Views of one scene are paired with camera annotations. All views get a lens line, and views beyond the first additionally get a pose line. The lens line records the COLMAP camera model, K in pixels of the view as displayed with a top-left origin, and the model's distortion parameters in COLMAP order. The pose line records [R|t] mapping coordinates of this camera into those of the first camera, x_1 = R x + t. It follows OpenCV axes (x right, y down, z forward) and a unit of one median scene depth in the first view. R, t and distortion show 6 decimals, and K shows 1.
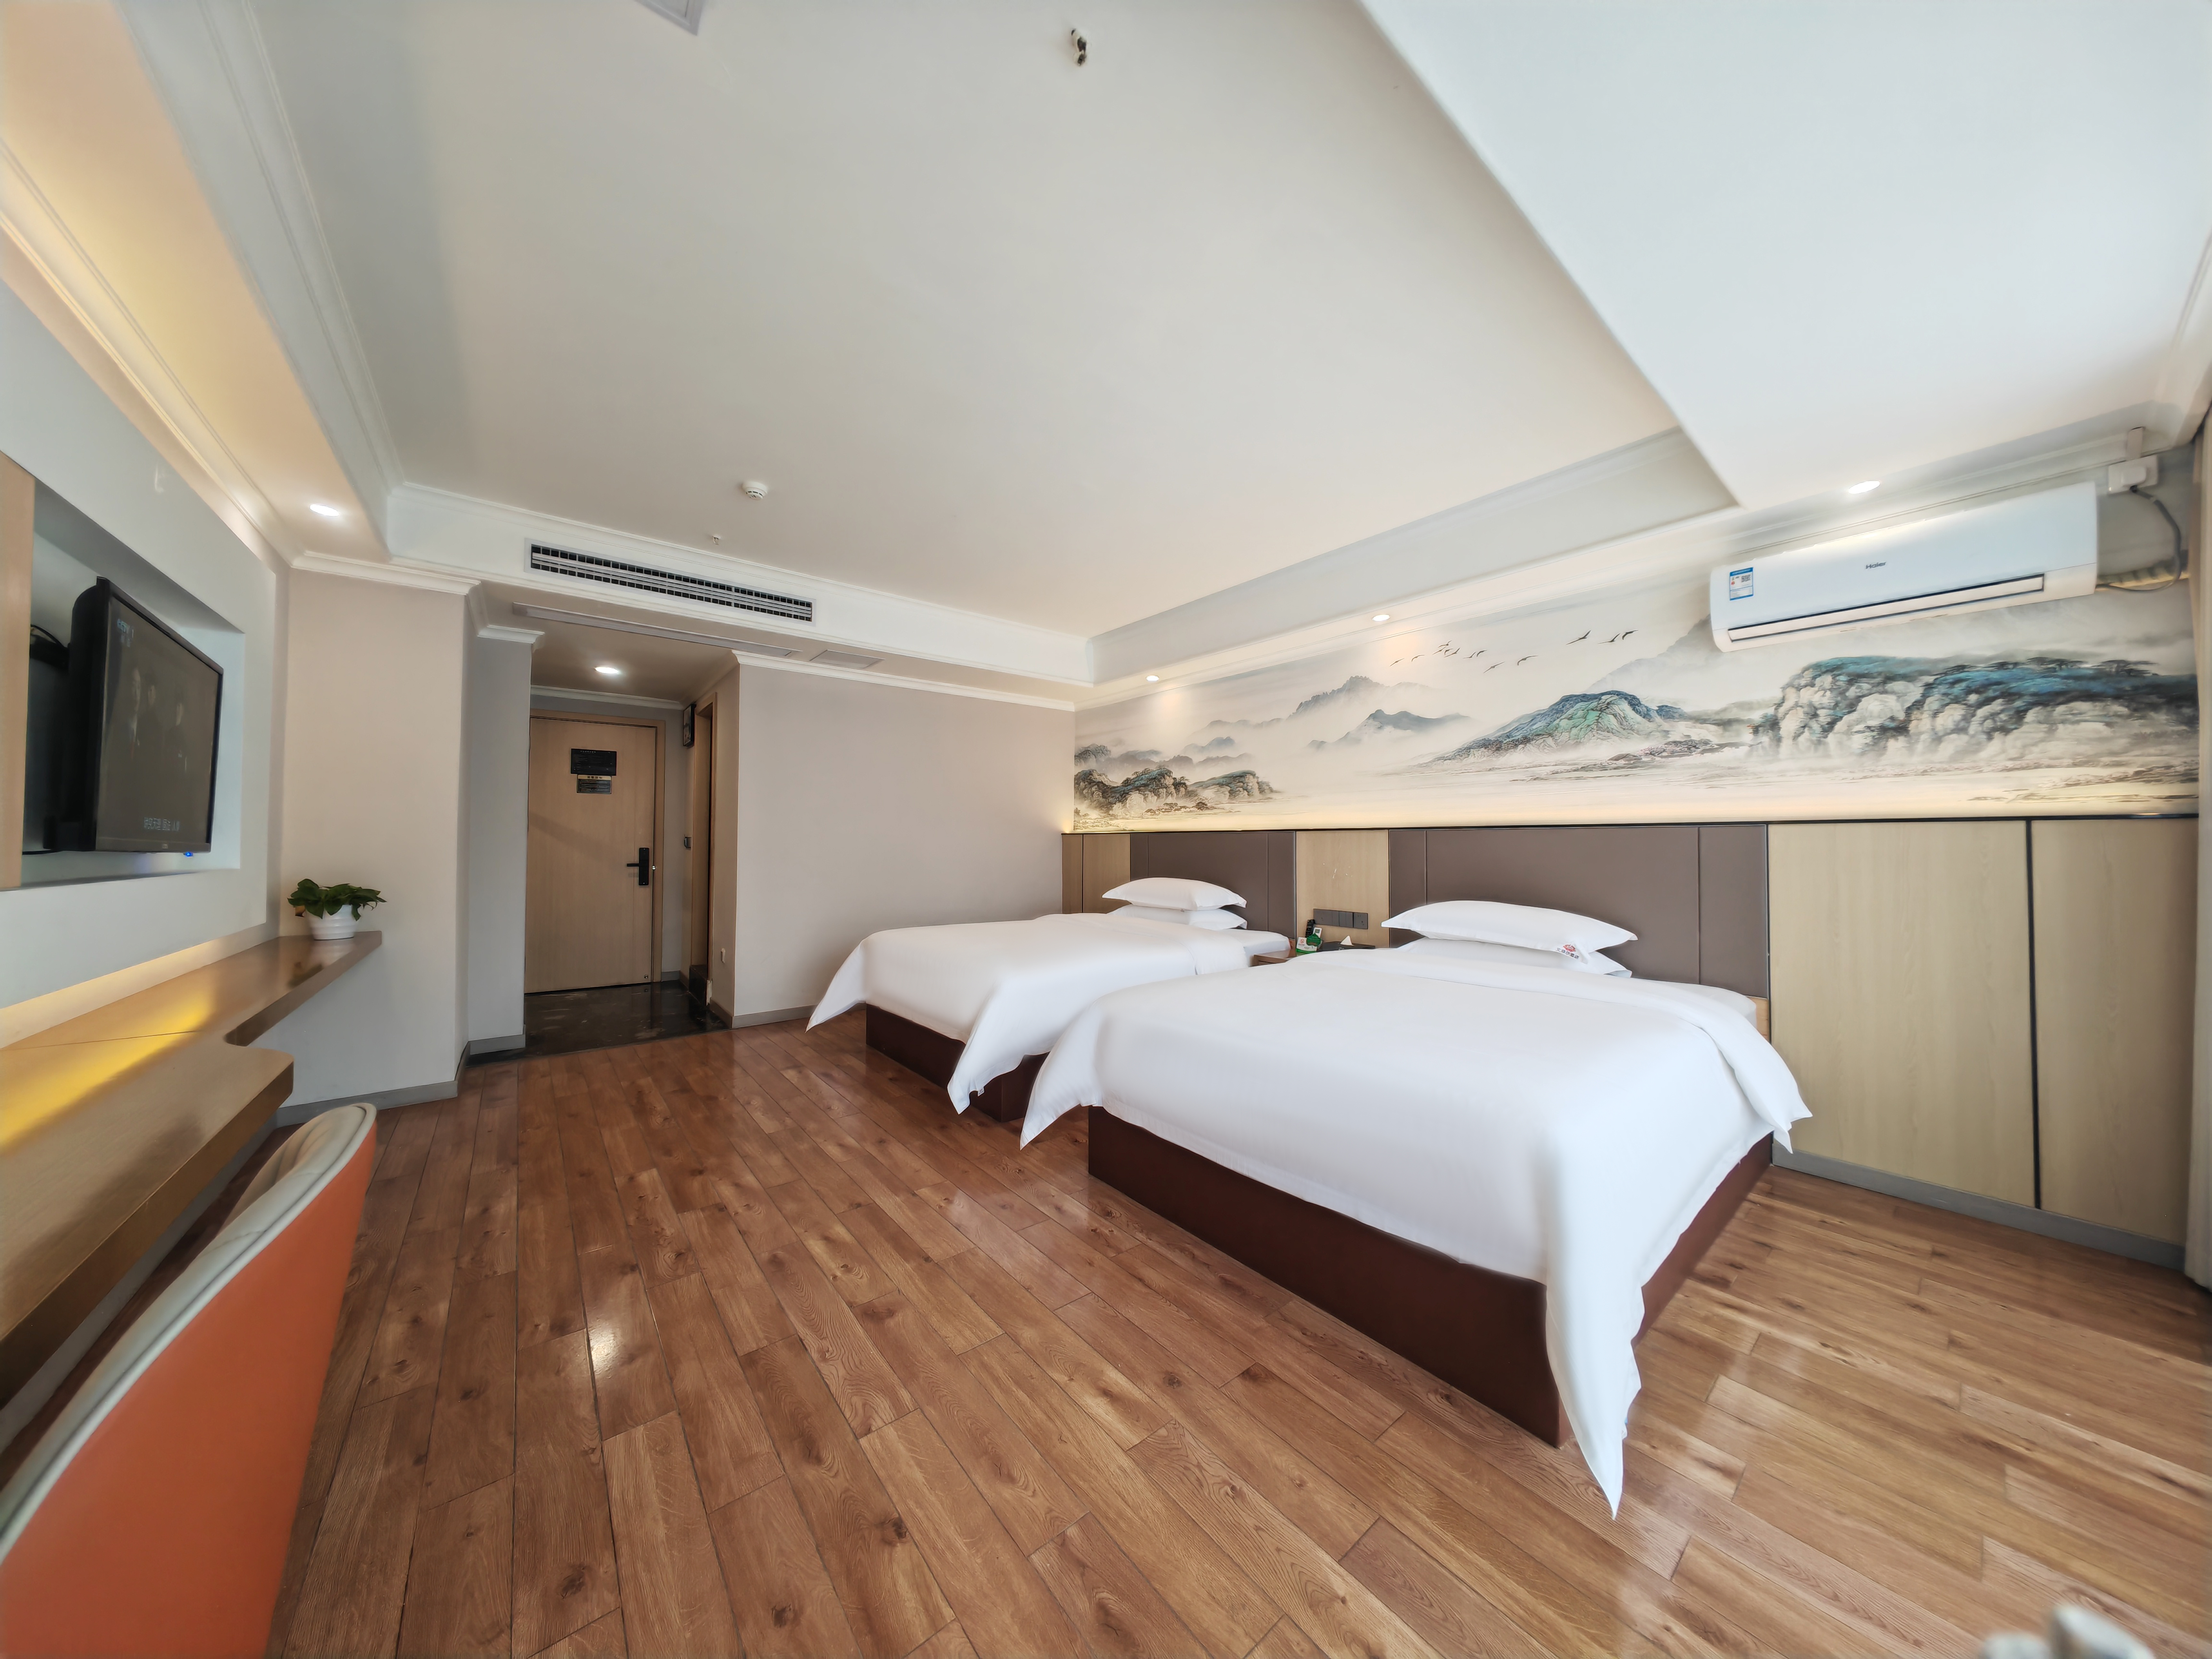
lens RADIAL K [[718.8, 0, 1106.0], [0, 718.8, 829.5], [0, 0, 1]] dist [0.001158, 0.000017]
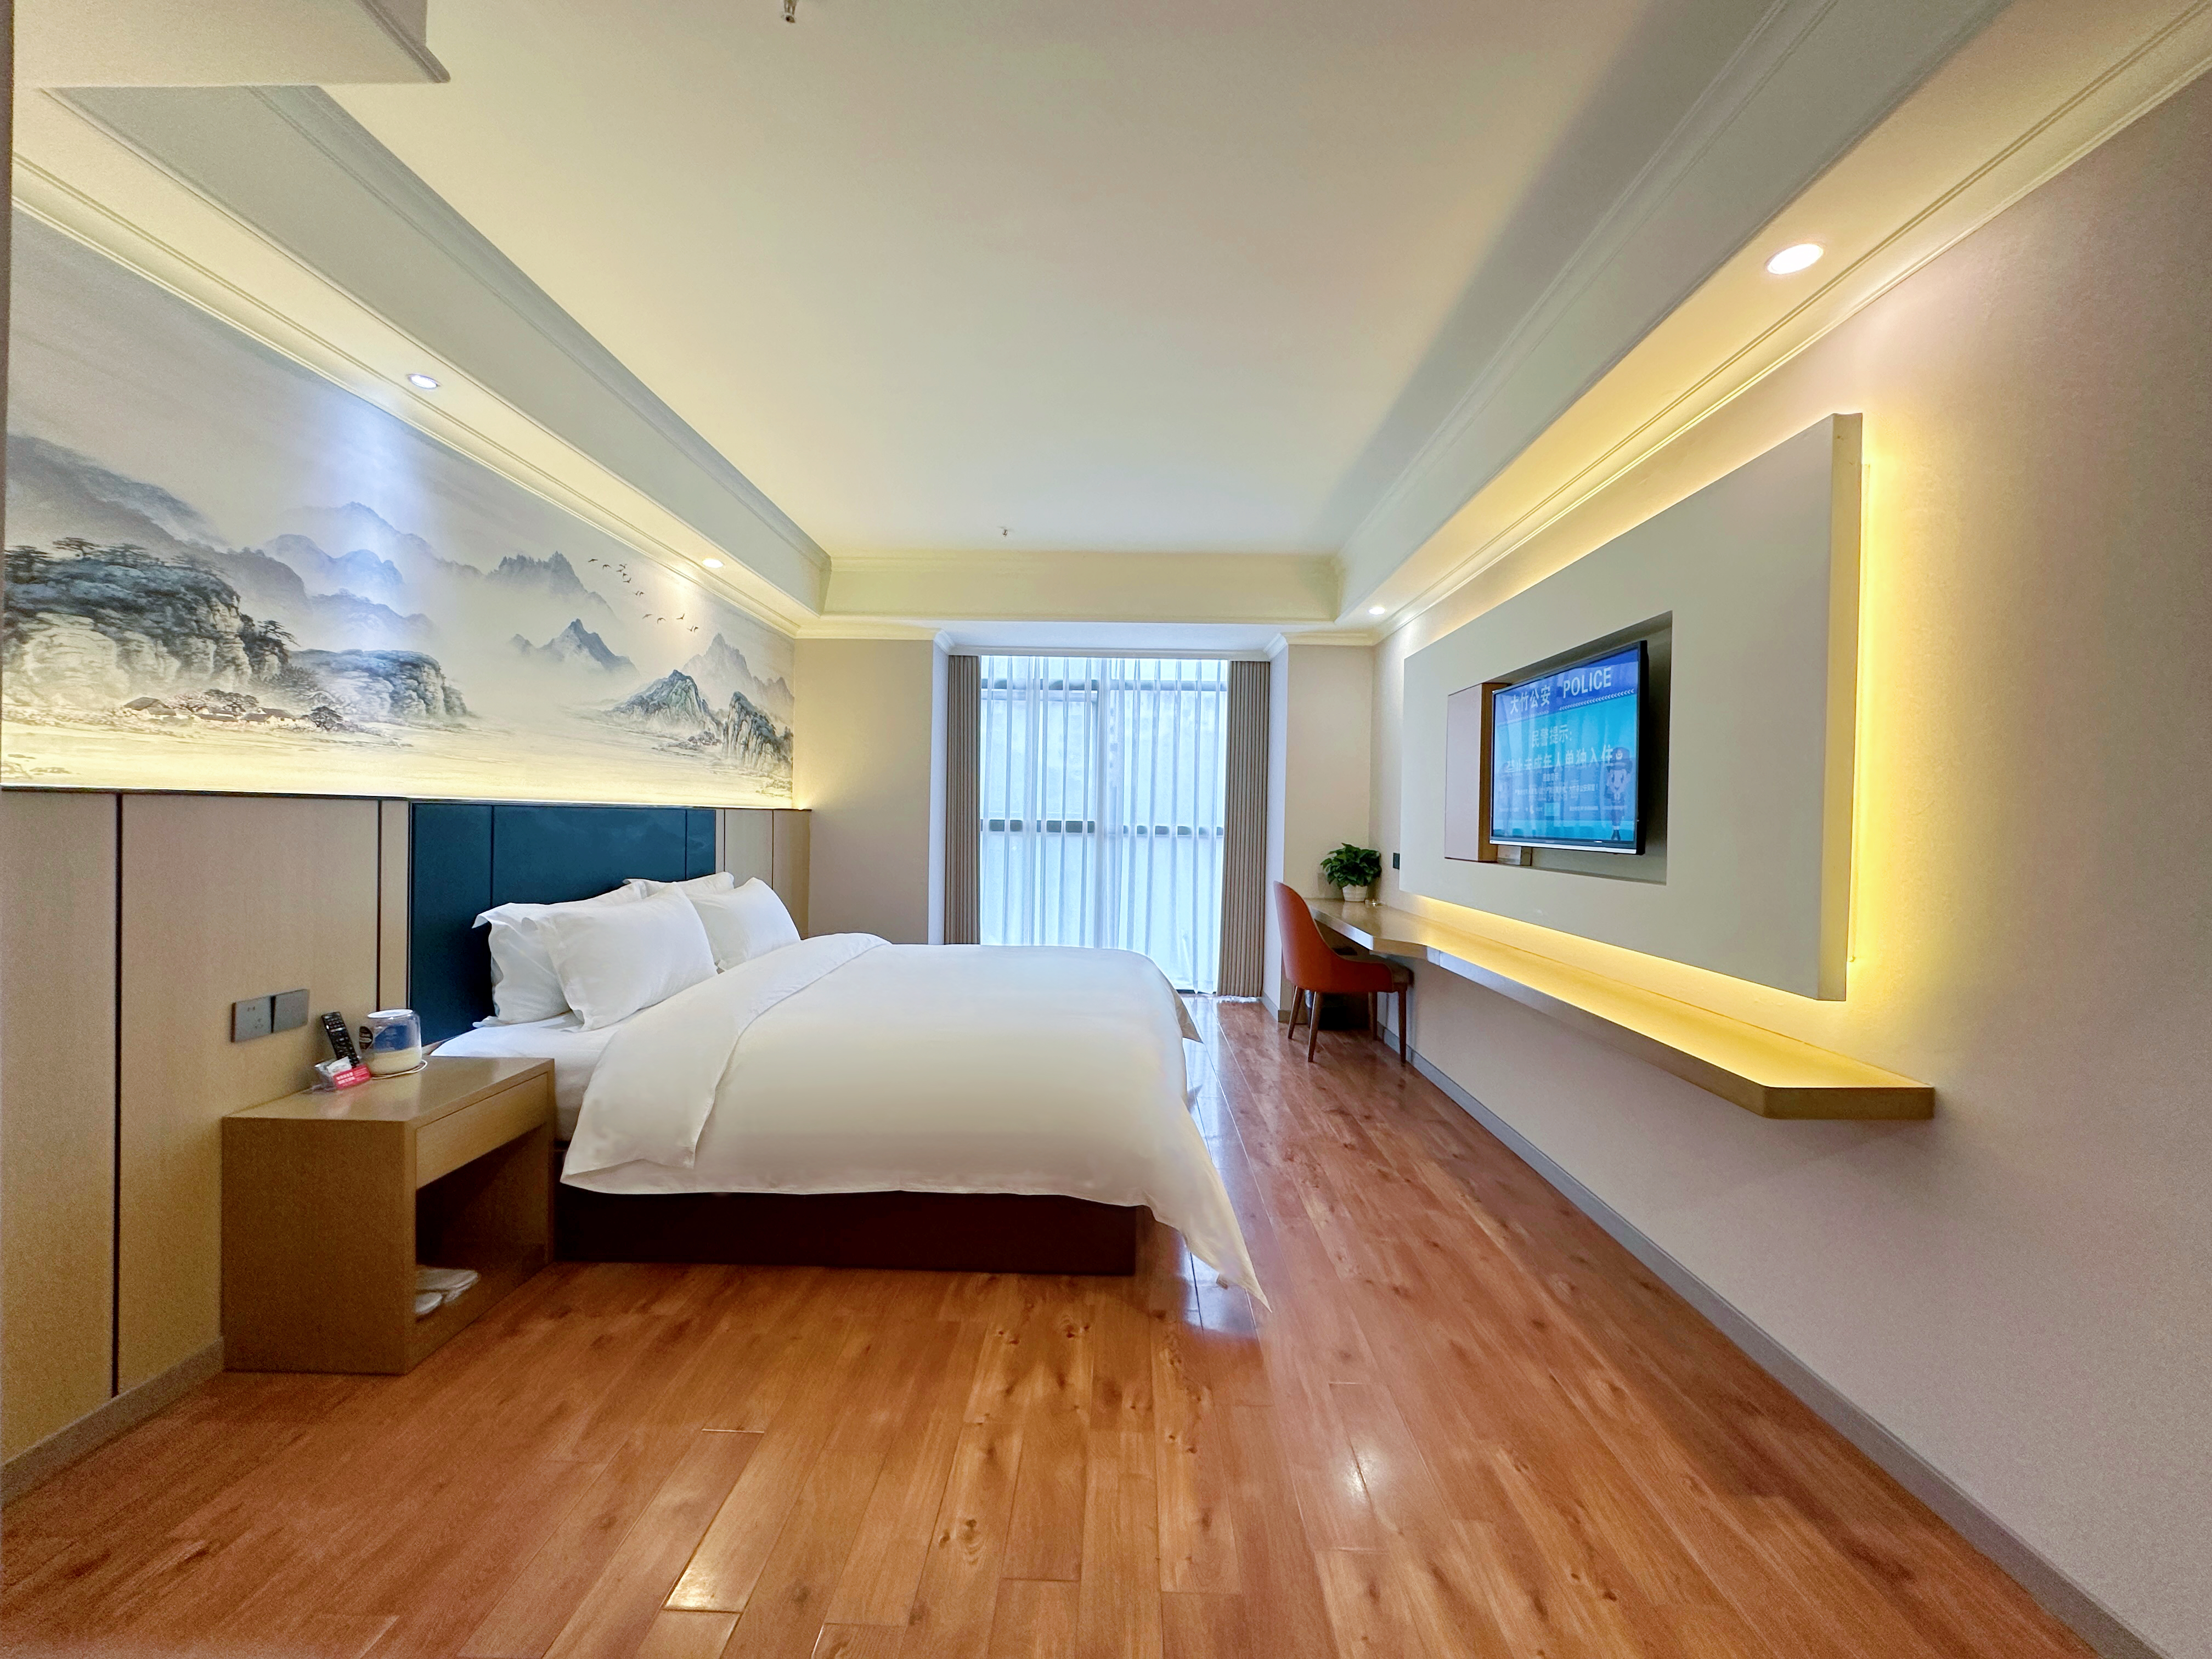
lens RADIAL K [[1128.6, 0, 1106.0], [0, 1128.6, 829.5], [0, 0, 1]] dist [-0.037238, 0.000030]
pose [[-0.765878, -0.023192, 0.642567, -0.704035], [-0.030263, 0.999542, 0.000005, 0.014926], [-0.642273, -0.019442, -0.766229, 1.549561]]
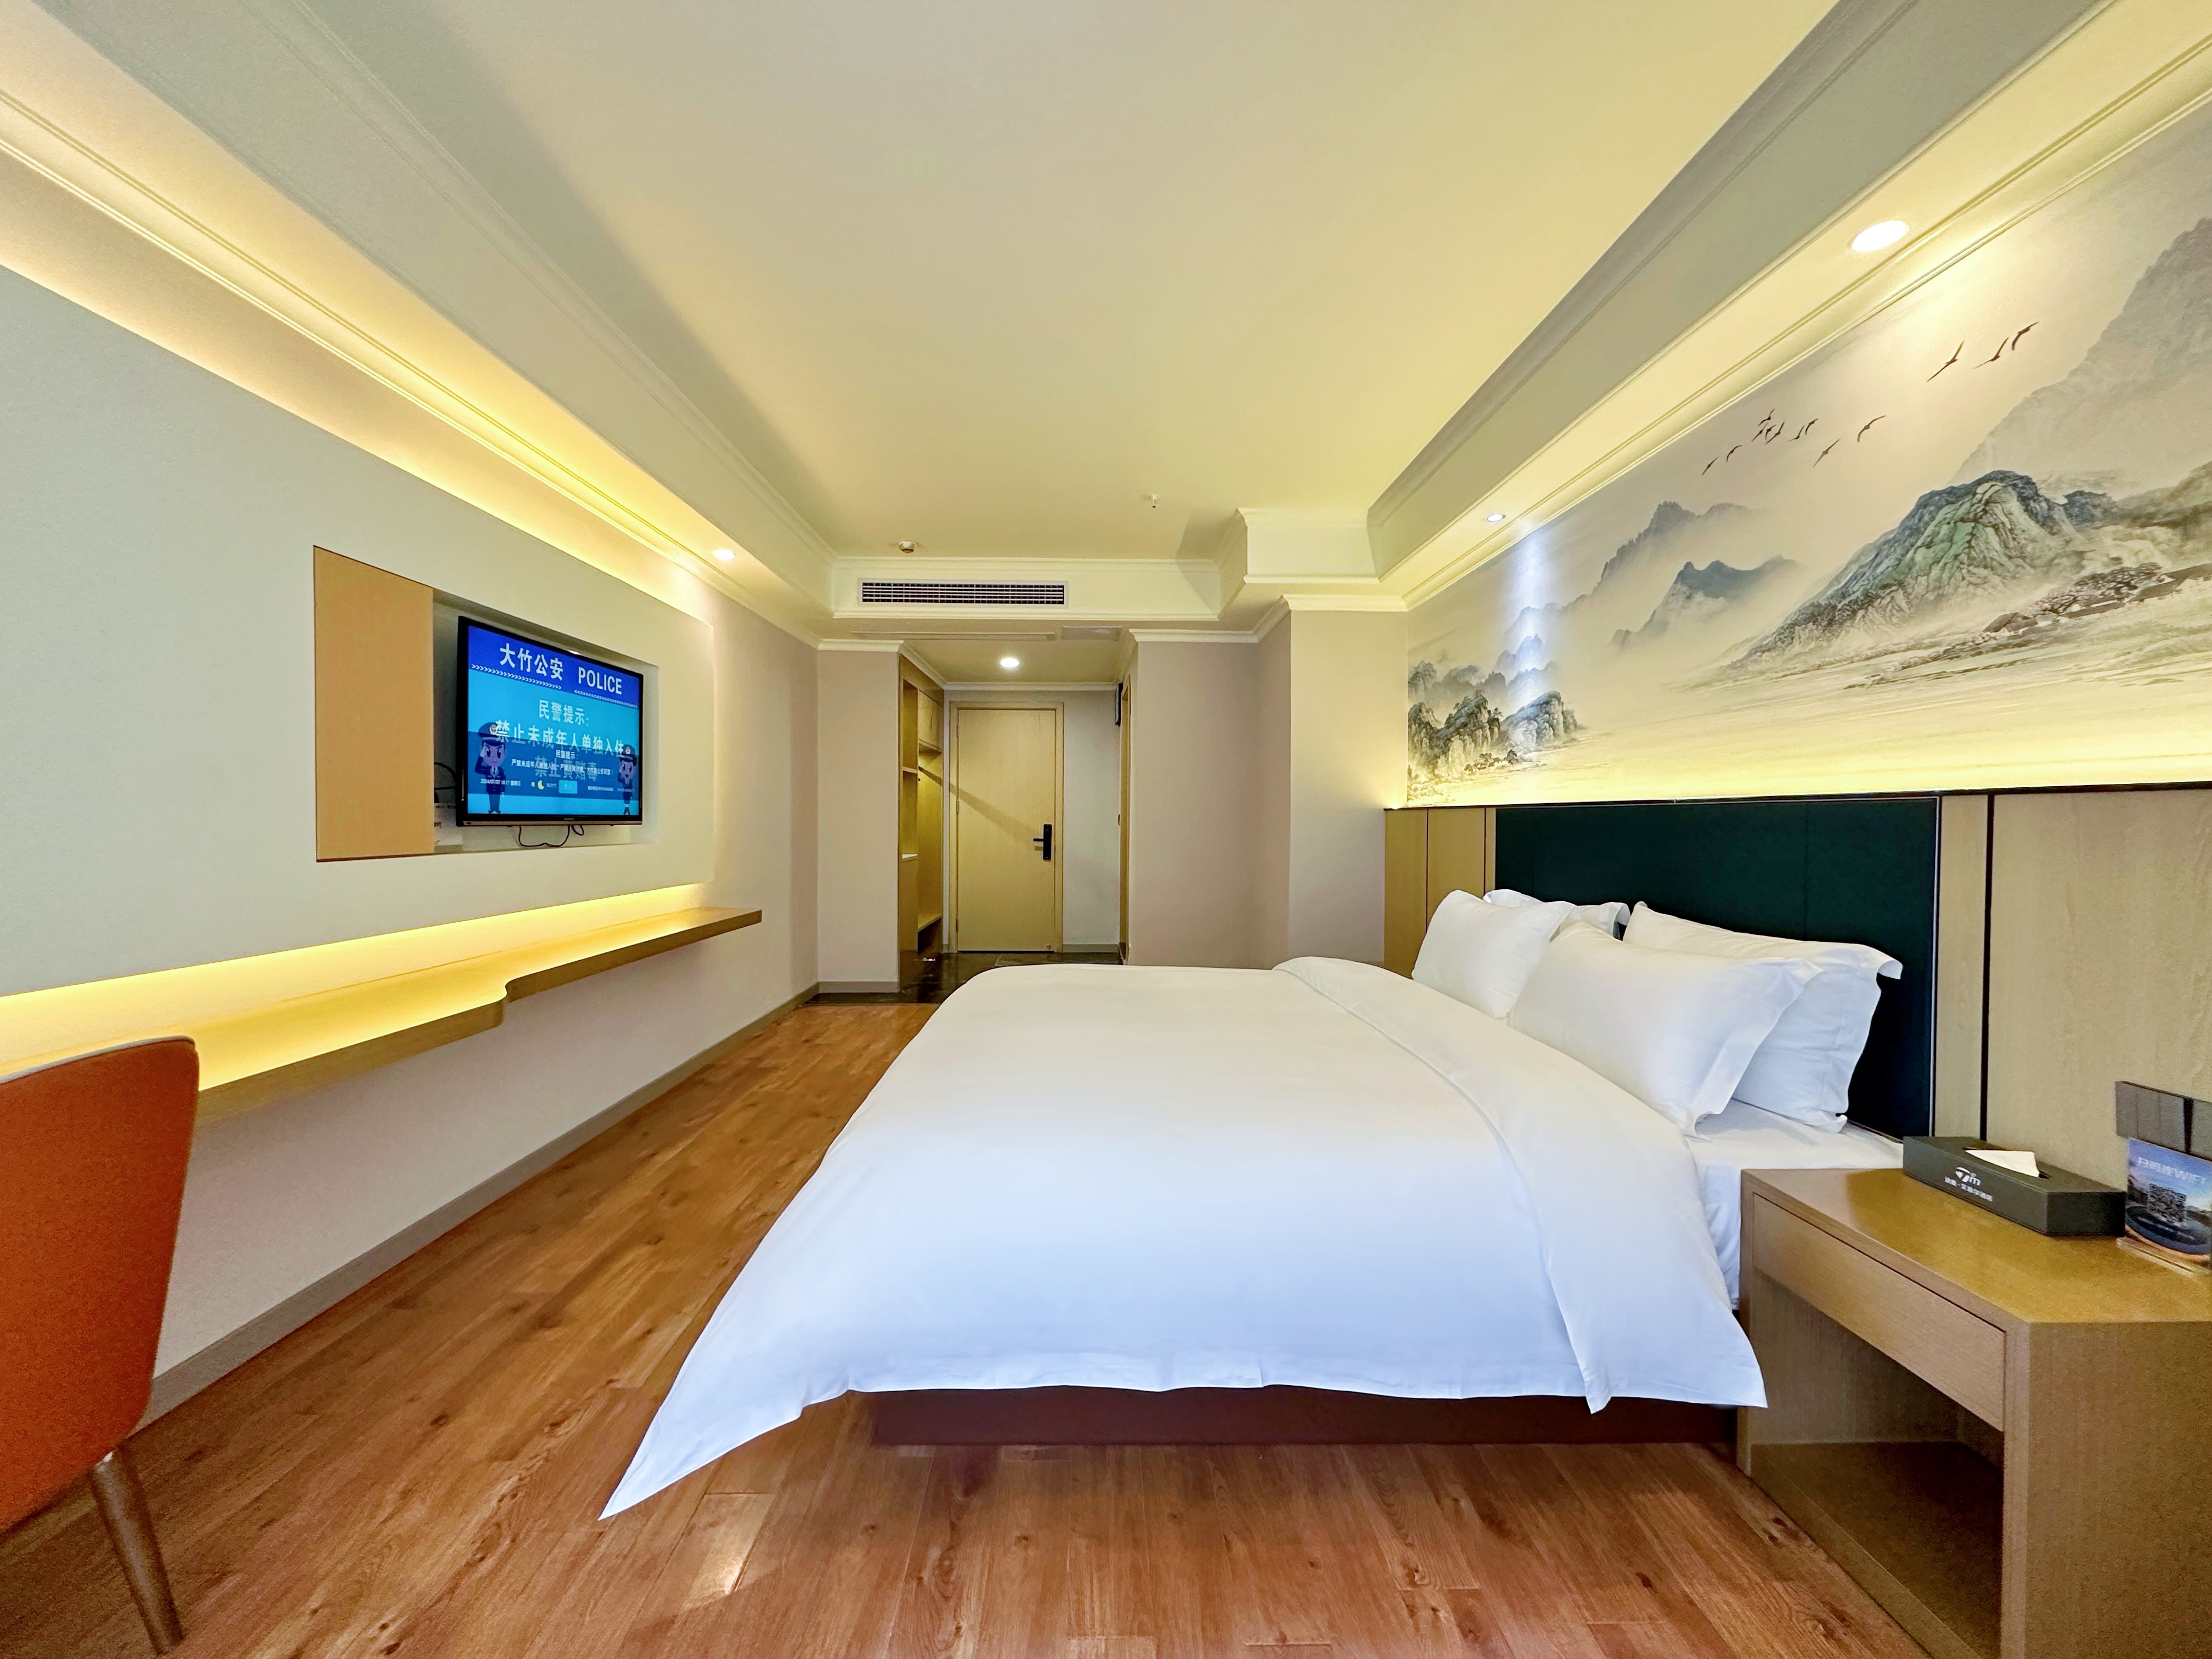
lens RADIAL K [[1128.6, 0, 1106.0], [0, 1128.6, 829.5], [0, 0, 1]] dist [-0.037238, 0.000030]
pose [[0.786642, 0.007712, -0.617361, 0.572745], [0.005815, 0.999785, 0.019900, 0.007034], [0.617382, -0.019244, 0.786428, 0.112077]]
